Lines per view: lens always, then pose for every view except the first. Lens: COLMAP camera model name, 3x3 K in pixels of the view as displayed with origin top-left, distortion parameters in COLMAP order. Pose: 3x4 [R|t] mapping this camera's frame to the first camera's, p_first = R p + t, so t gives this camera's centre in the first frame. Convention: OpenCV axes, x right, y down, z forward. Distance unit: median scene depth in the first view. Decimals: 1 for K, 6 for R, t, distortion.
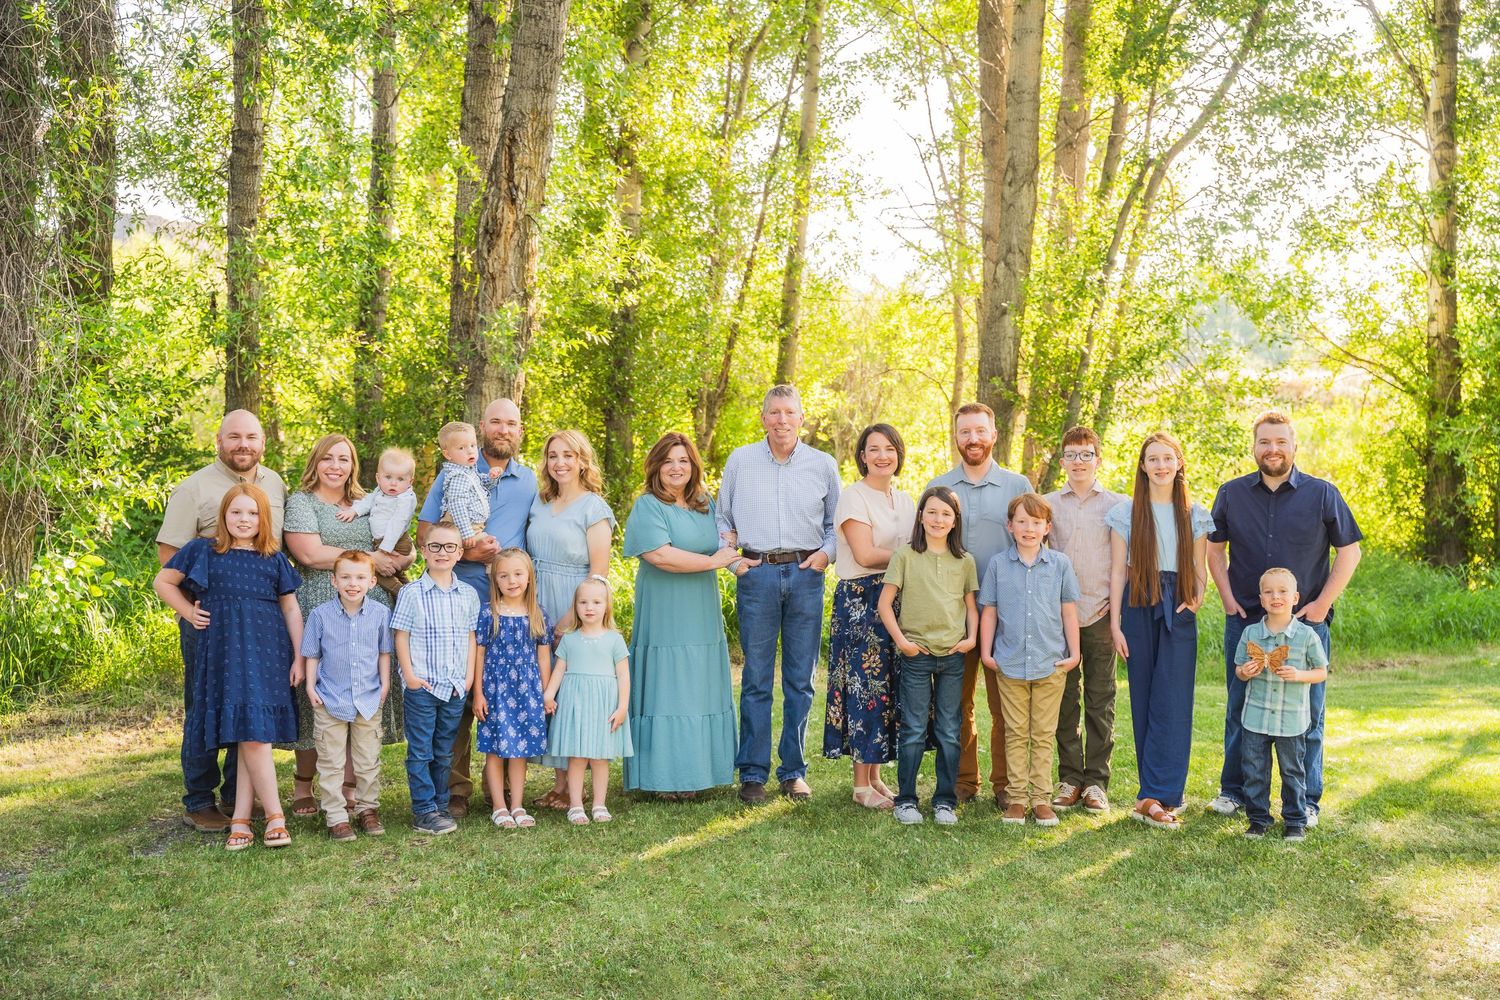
lens RADIAL K [[2022.5, 0, 750.0], [0, 2022.5, 500.0], [0, 0, 1]] dist [0.005658, 0.018796]
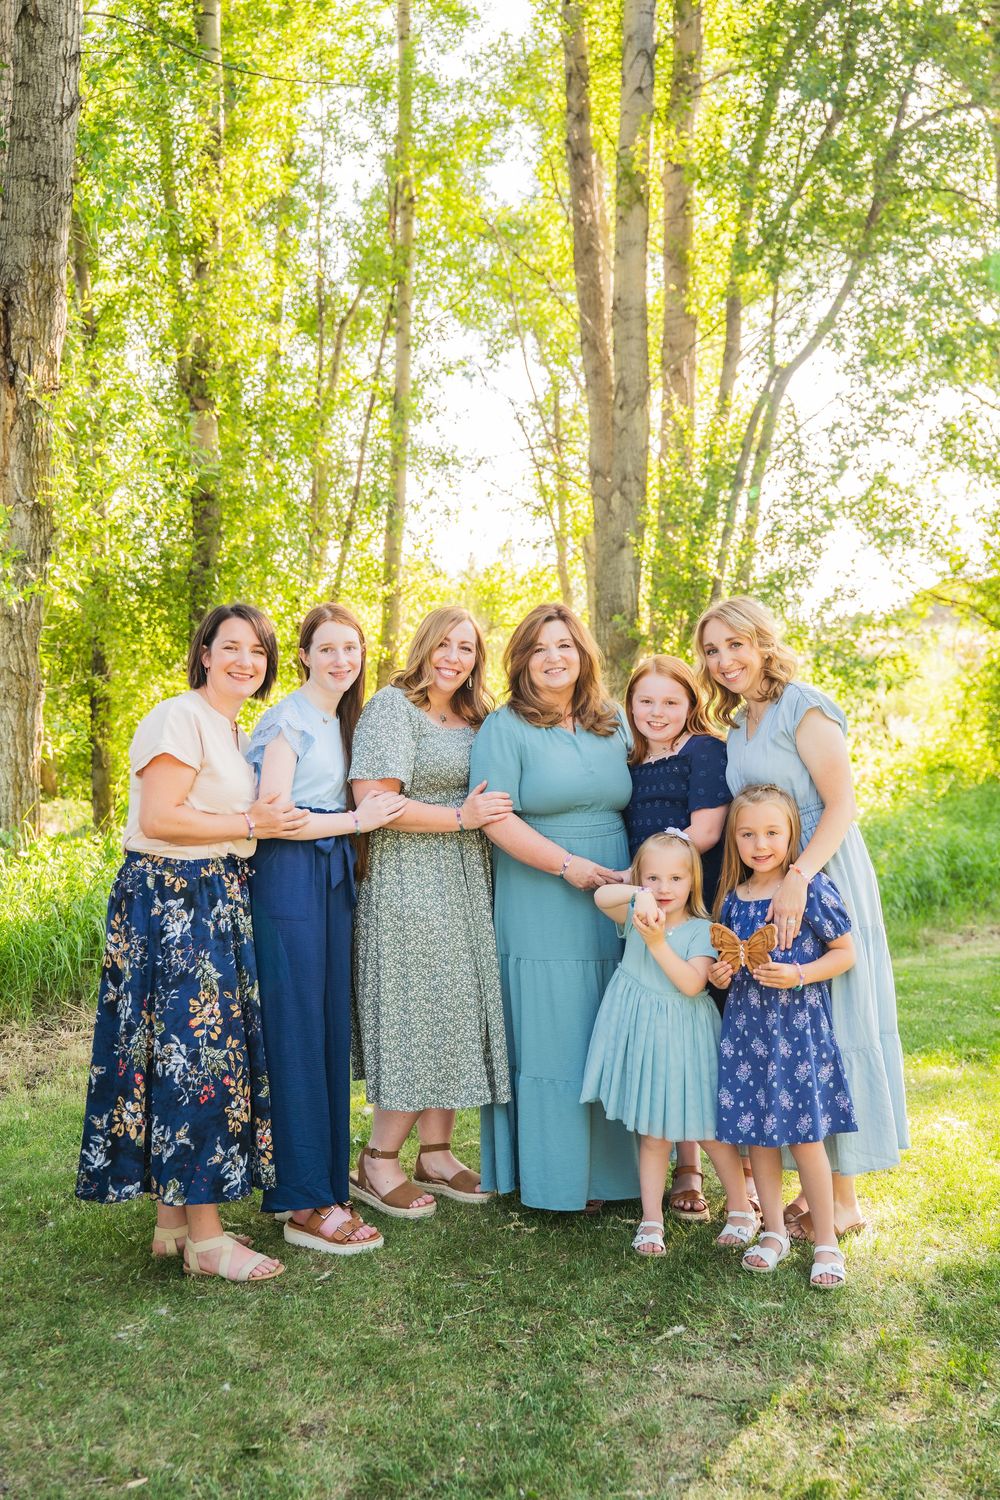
lens RADIAL K [[1502.0, 0, 500.0], [0, 1502.0, 750.0], [0, 0, 1]] dist [-0.061885, 0.005233]
pose [[0.995714, -0.047455, 0.079379, 0.012742], [0.048382, 0.998781, -0.009793, 0.004753], [-0.078817, 0.013592, 0.996796, 0.348829]]
